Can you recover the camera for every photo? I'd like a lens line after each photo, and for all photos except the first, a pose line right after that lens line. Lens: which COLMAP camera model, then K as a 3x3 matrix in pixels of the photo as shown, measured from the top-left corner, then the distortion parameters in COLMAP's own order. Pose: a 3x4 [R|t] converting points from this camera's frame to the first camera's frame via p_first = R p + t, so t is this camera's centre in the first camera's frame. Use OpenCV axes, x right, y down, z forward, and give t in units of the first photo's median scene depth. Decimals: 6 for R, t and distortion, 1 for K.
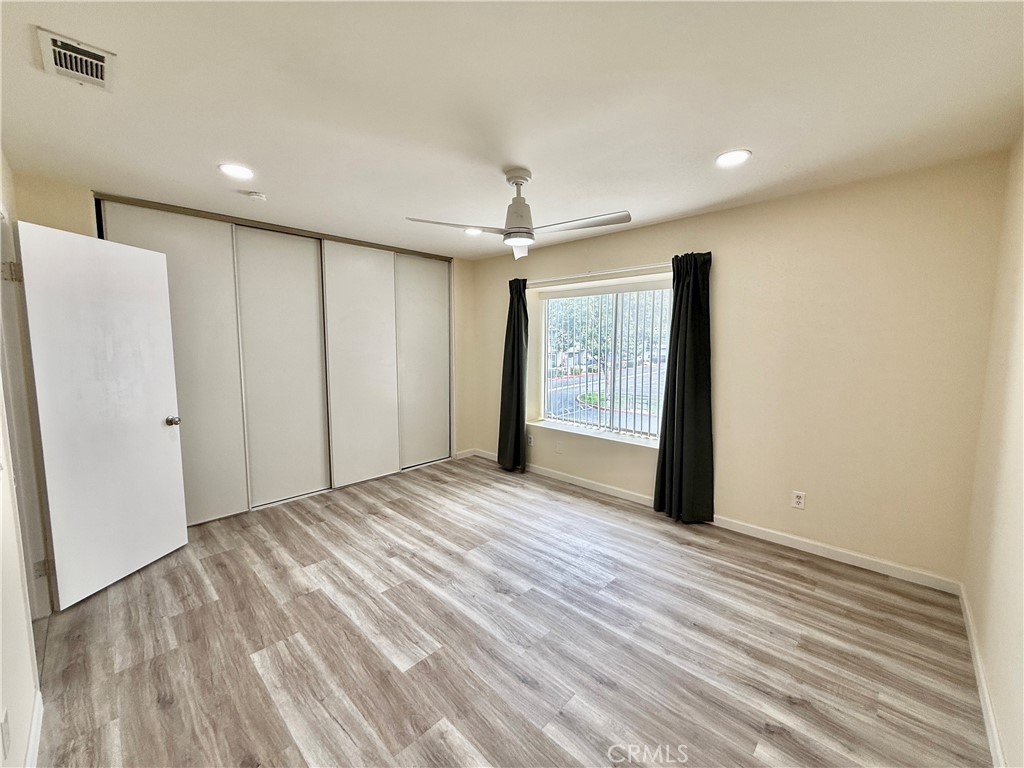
lens RADIAL K [[410.2, 0, 512.0], [0, 410.2, 384.0], [0, 0, 1]] dist [-0.000193, -0.000577]
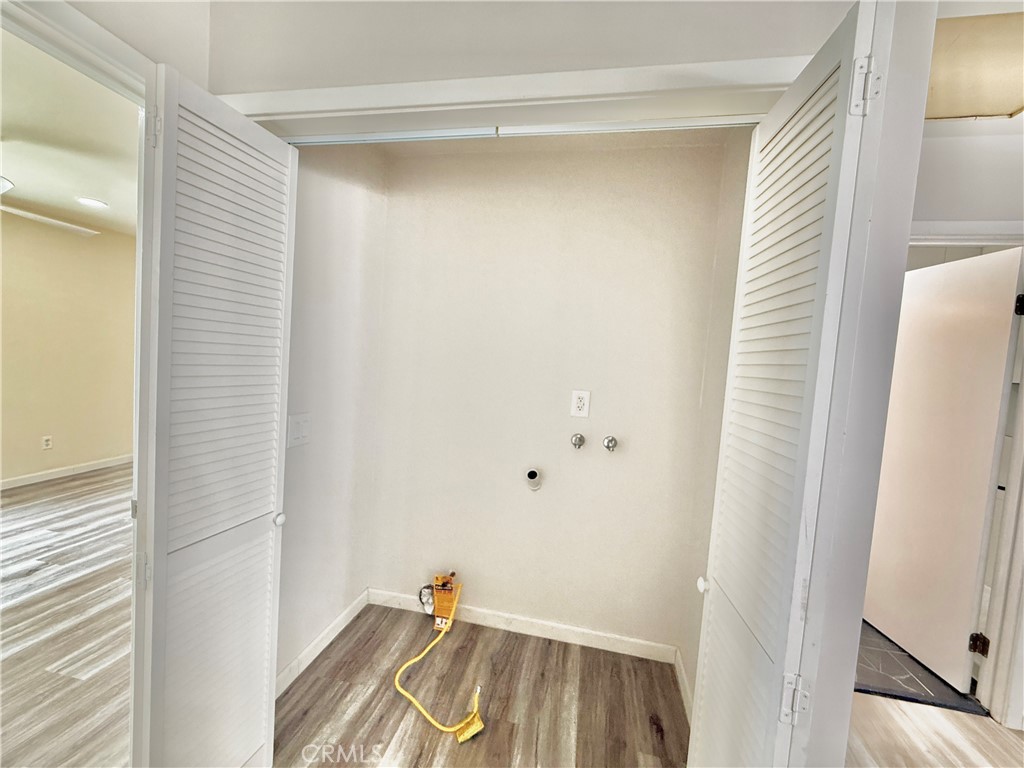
lens RADIAL K [[410.2, 0, 512.0], [0, 410.2, 384.0], [0, 0, 1]] dist [-0.000193, -0.000577]
pose [[-0.541394, -0.091464, 0.835779, -1.567094], [0.007381, 0.993510, 0.113507, -0.059862], [-0.840736, 0.067621, -0.537206, 0.561189]]
